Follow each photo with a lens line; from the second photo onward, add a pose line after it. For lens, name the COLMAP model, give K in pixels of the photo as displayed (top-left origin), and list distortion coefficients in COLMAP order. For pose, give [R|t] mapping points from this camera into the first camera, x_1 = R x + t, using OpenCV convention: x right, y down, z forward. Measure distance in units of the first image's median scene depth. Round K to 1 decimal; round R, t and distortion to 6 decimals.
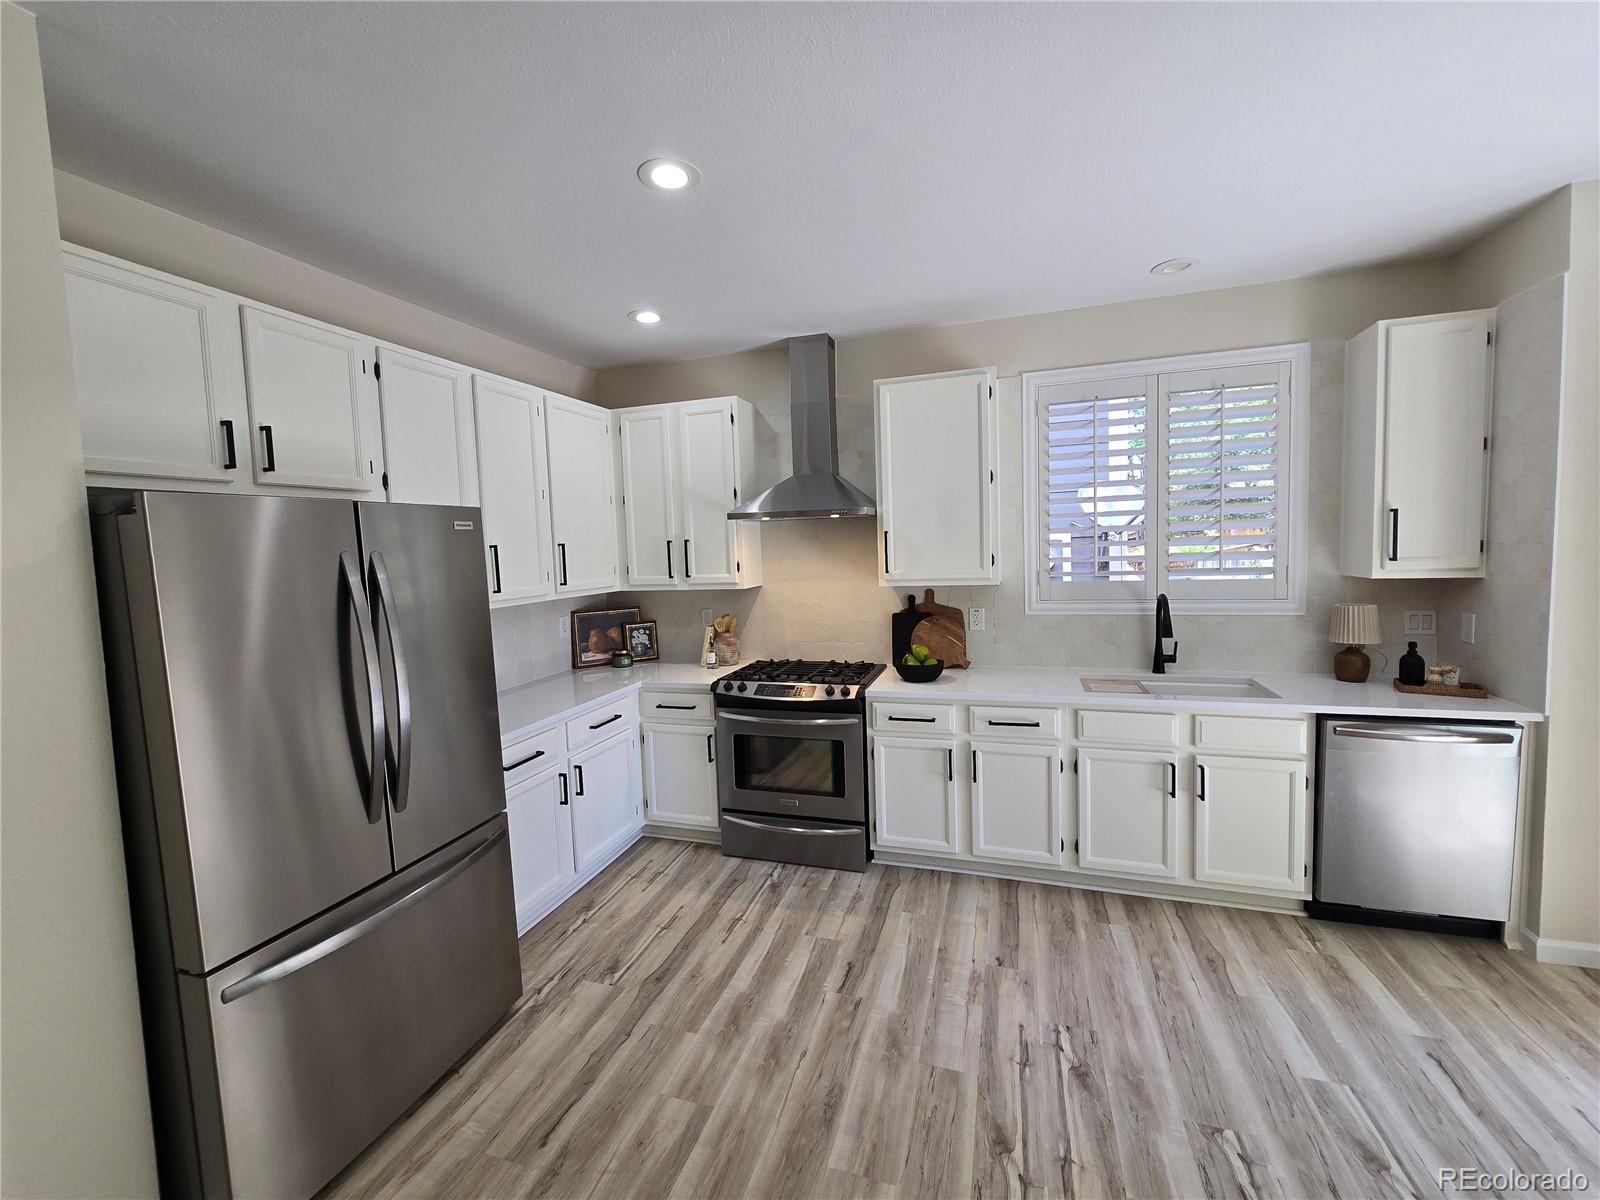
lens RADIAL K [[657.1, 0, 802.2], [0, 657.1, 589.6], [0, 0, 1]] dist [0.000641, -0.000273]
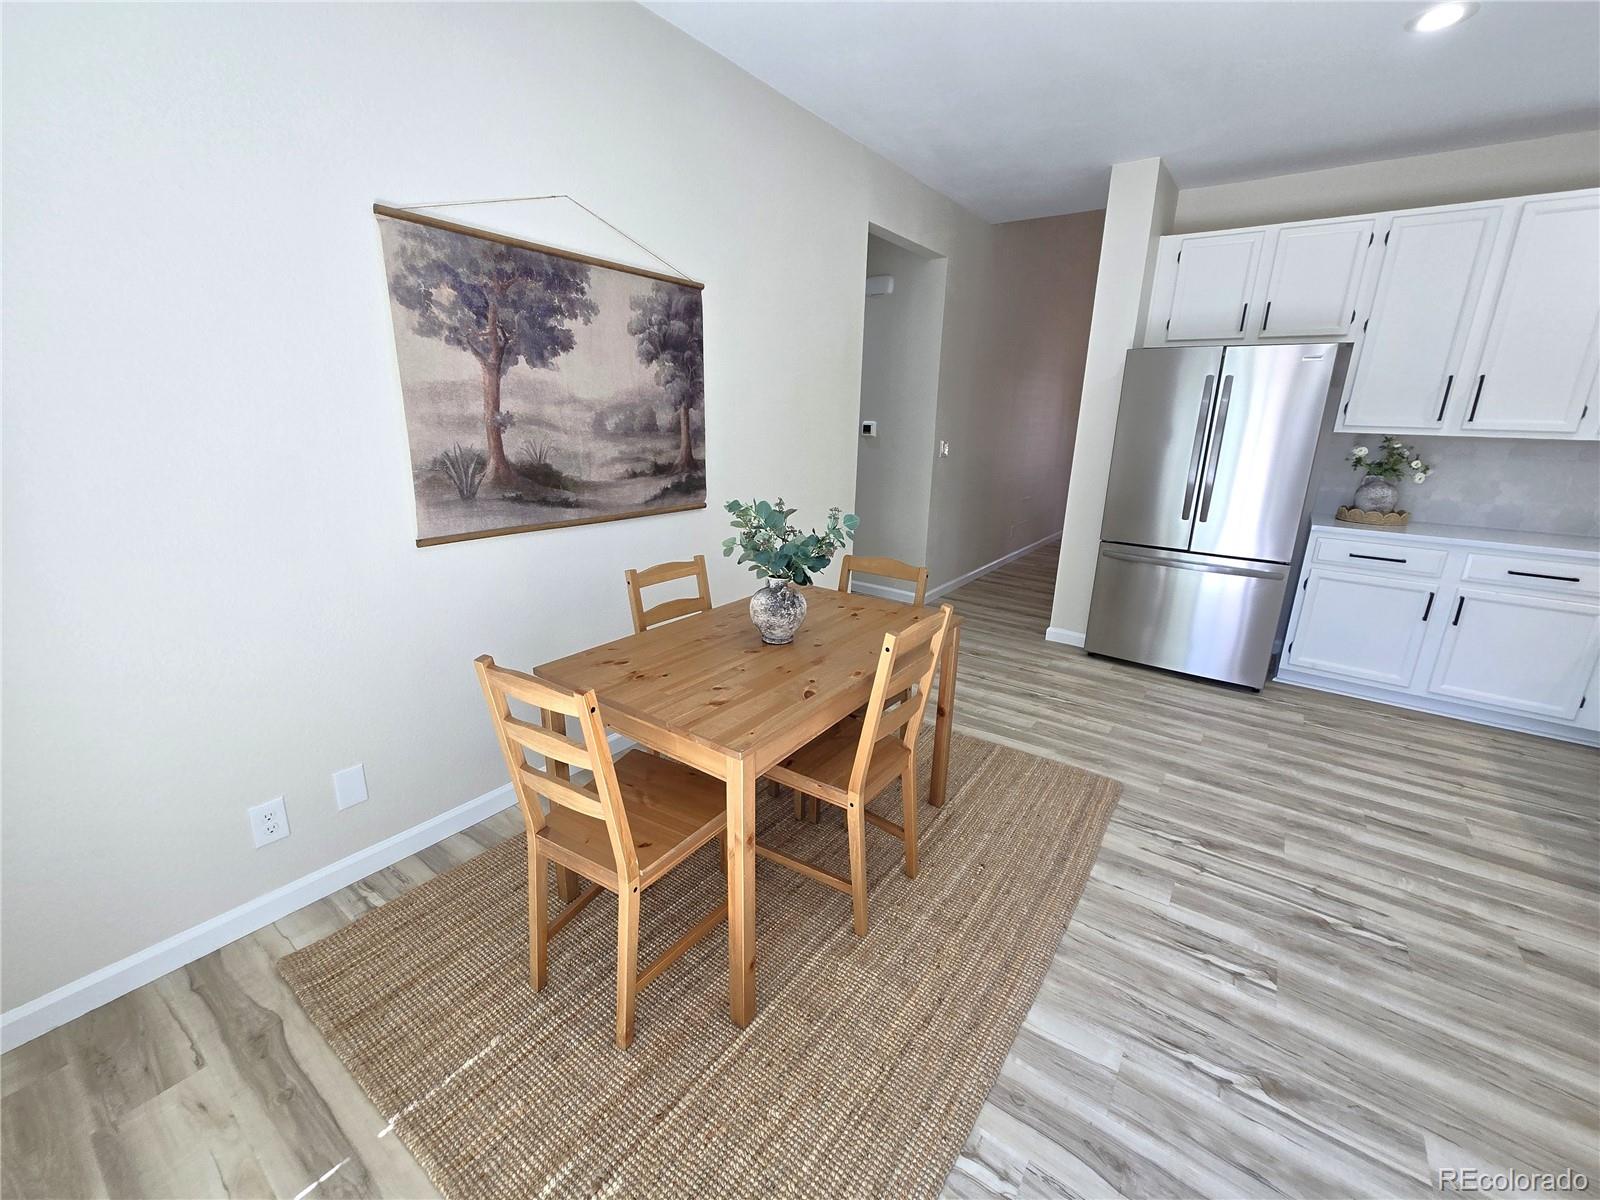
lens RADIAL K [[657.1, 0, 800.9], [0, 657.1, 589.4], [0, 0, 1]] dist [0.000641, -0.000273]
pose [[-0.316930, 0.276838, -0.907147, 0.956760], [-0.082465, 0.944788, 0.317136, 0.013852], [0.944857, 0.175318, -0.276602, 0.306354]]
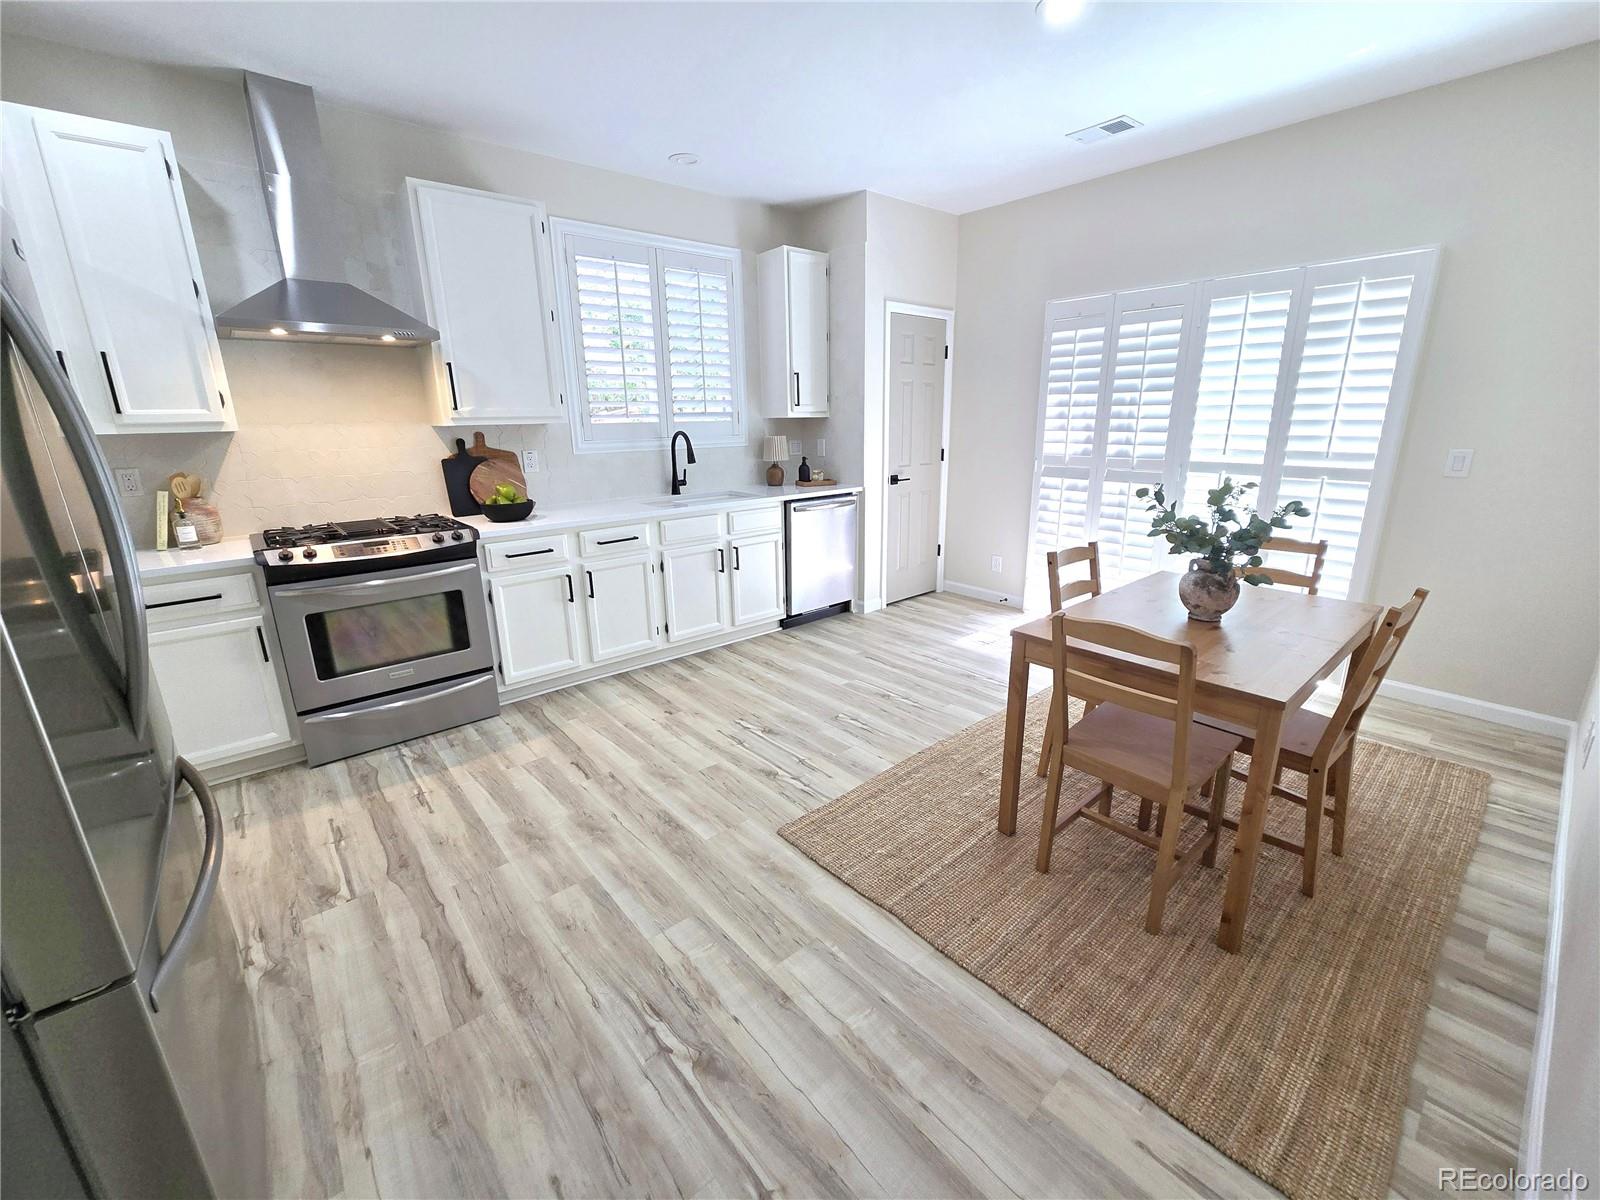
lens RADIAL K [[657.1, 0, 801.3], [0, 657.1, 588.5], [0, 0, 1]] dist [0.000641, -0.000273]
pose [[0.527461, -0.192579, 0.827465, -0.497359], [0.056967, 0.979795, 0.191718, 0.082395], [-0.847667, -0.053985, 0.527774, 0.098253]]
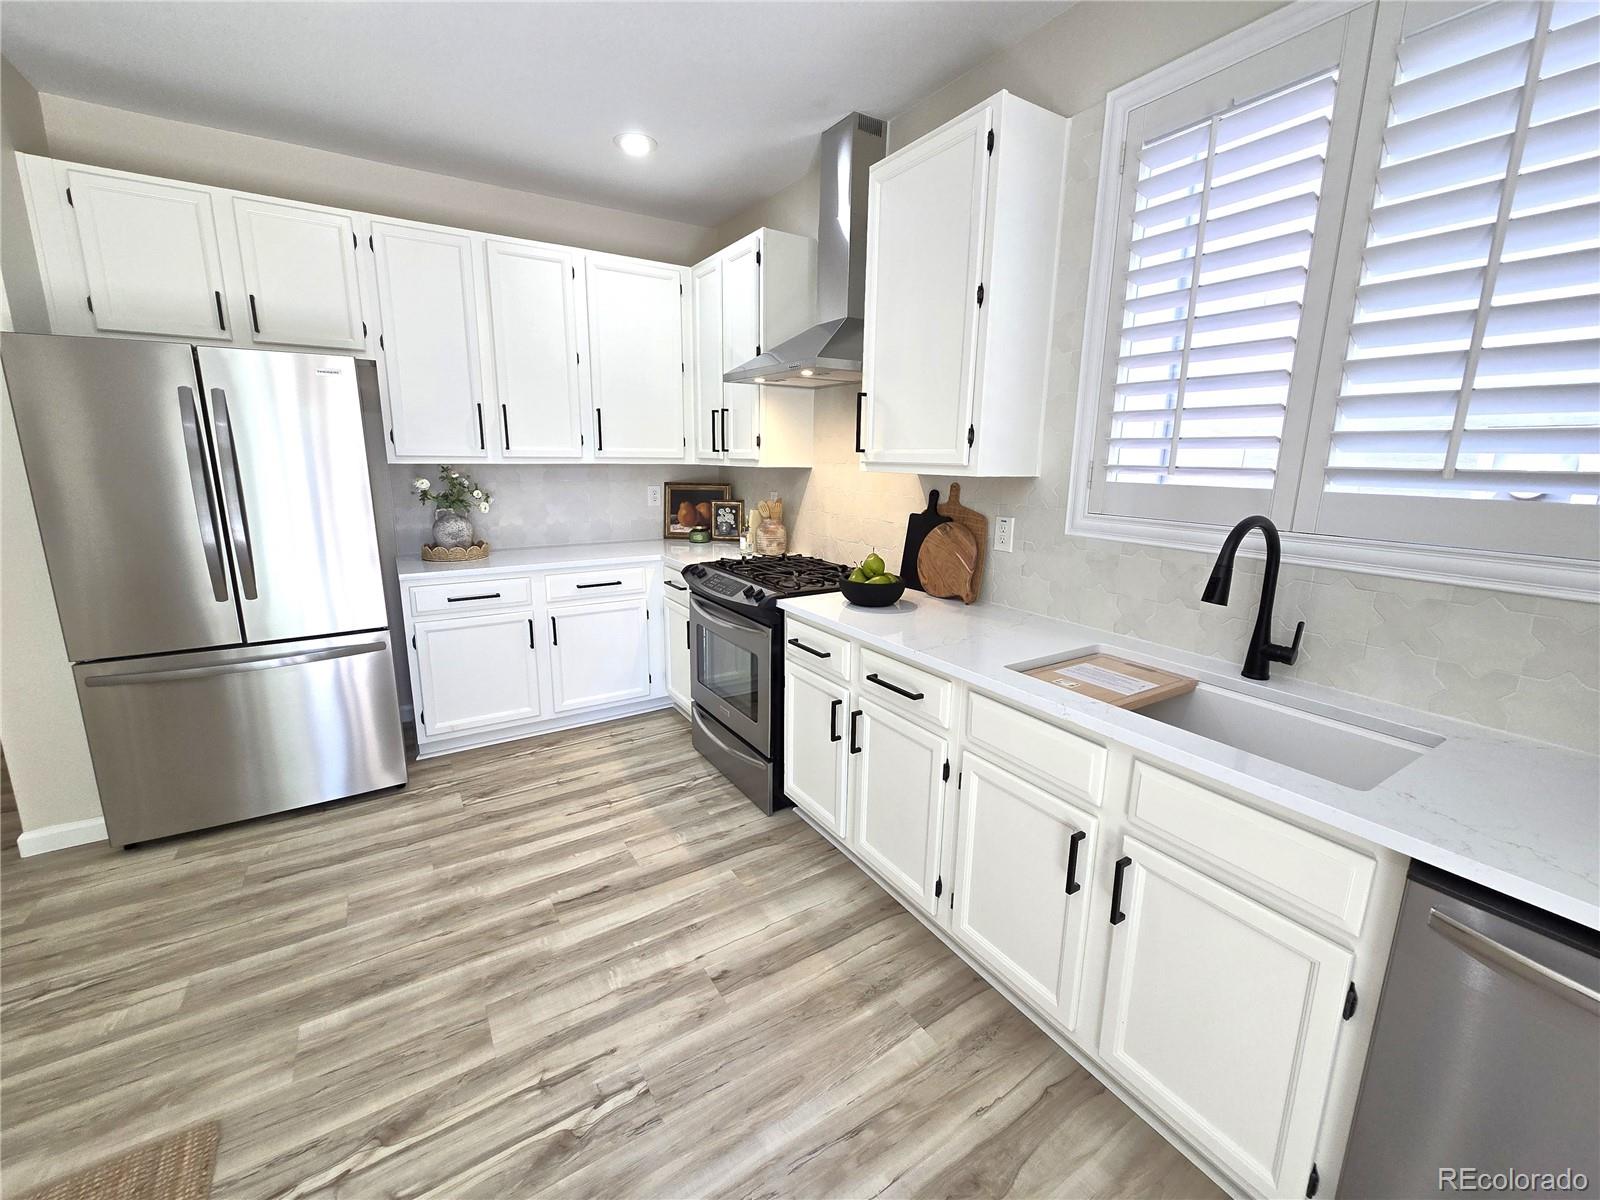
lens RADIAL K [[657.1, 0, 802.3], [0, 657.1, 588.9], [0, 0, 1]] dist [0.000641, -0.000273]
pose [[0.767735, 0.172285, -0.617172, 0.643417], [-0.084183, 0.981947, 0.169392, 0.006395], [0.635214, -0.078092, 0.768378, 0.450821]]
